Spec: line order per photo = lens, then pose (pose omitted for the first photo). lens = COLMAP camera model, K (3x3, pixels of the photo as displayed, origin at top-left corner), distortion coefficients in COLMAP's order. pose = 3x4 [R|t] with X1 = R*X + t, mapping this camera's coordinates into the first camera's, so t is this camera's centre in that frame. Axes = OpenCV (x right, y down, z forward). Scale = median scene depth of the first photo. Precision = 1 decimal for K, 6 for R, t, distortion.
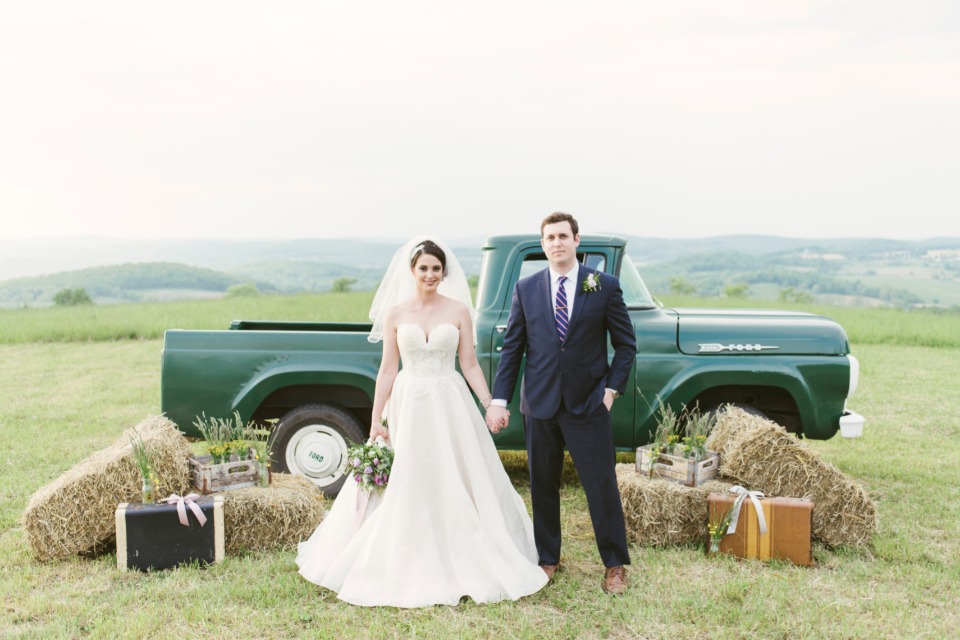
lens RADIAL K [[1398.8, 0, 480.0], [0, 1398.8, 320.0], [0, 0, 1]] dist [0.022415, 0.011152]
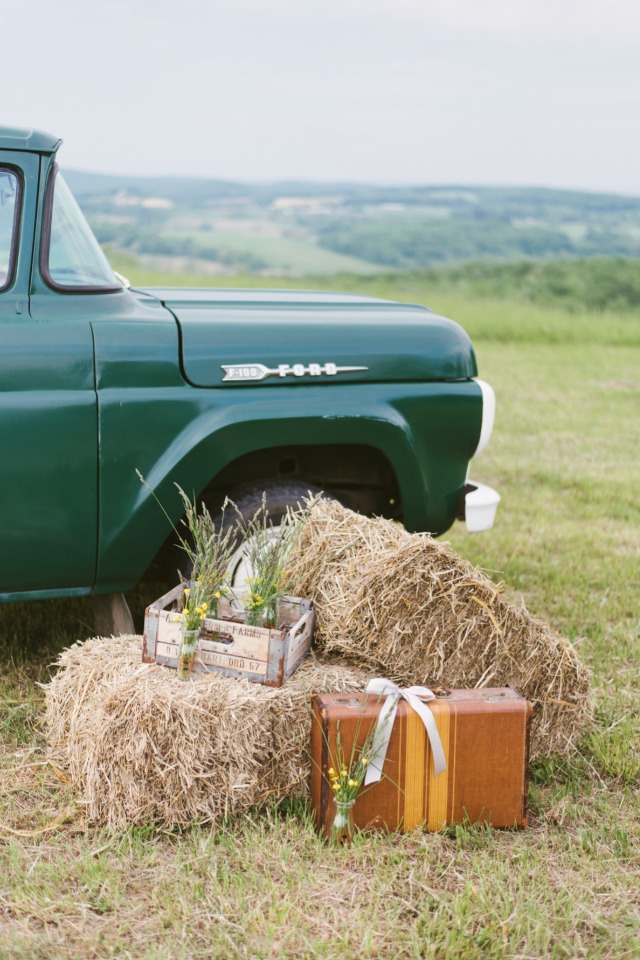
lens RADIAL K [[1398.8, 0, 320.0], [0, 1398.8, 480.0], [0, 0, 1]] dist [0.022415, 0.011152]
pose [[0.876363, -0.064540, 0.477307, -0.051436], [-0.004730, 0.989780, 0.142521, -0.013708], [-0.481628, -0.127158, 0.867102, 0.601897]]
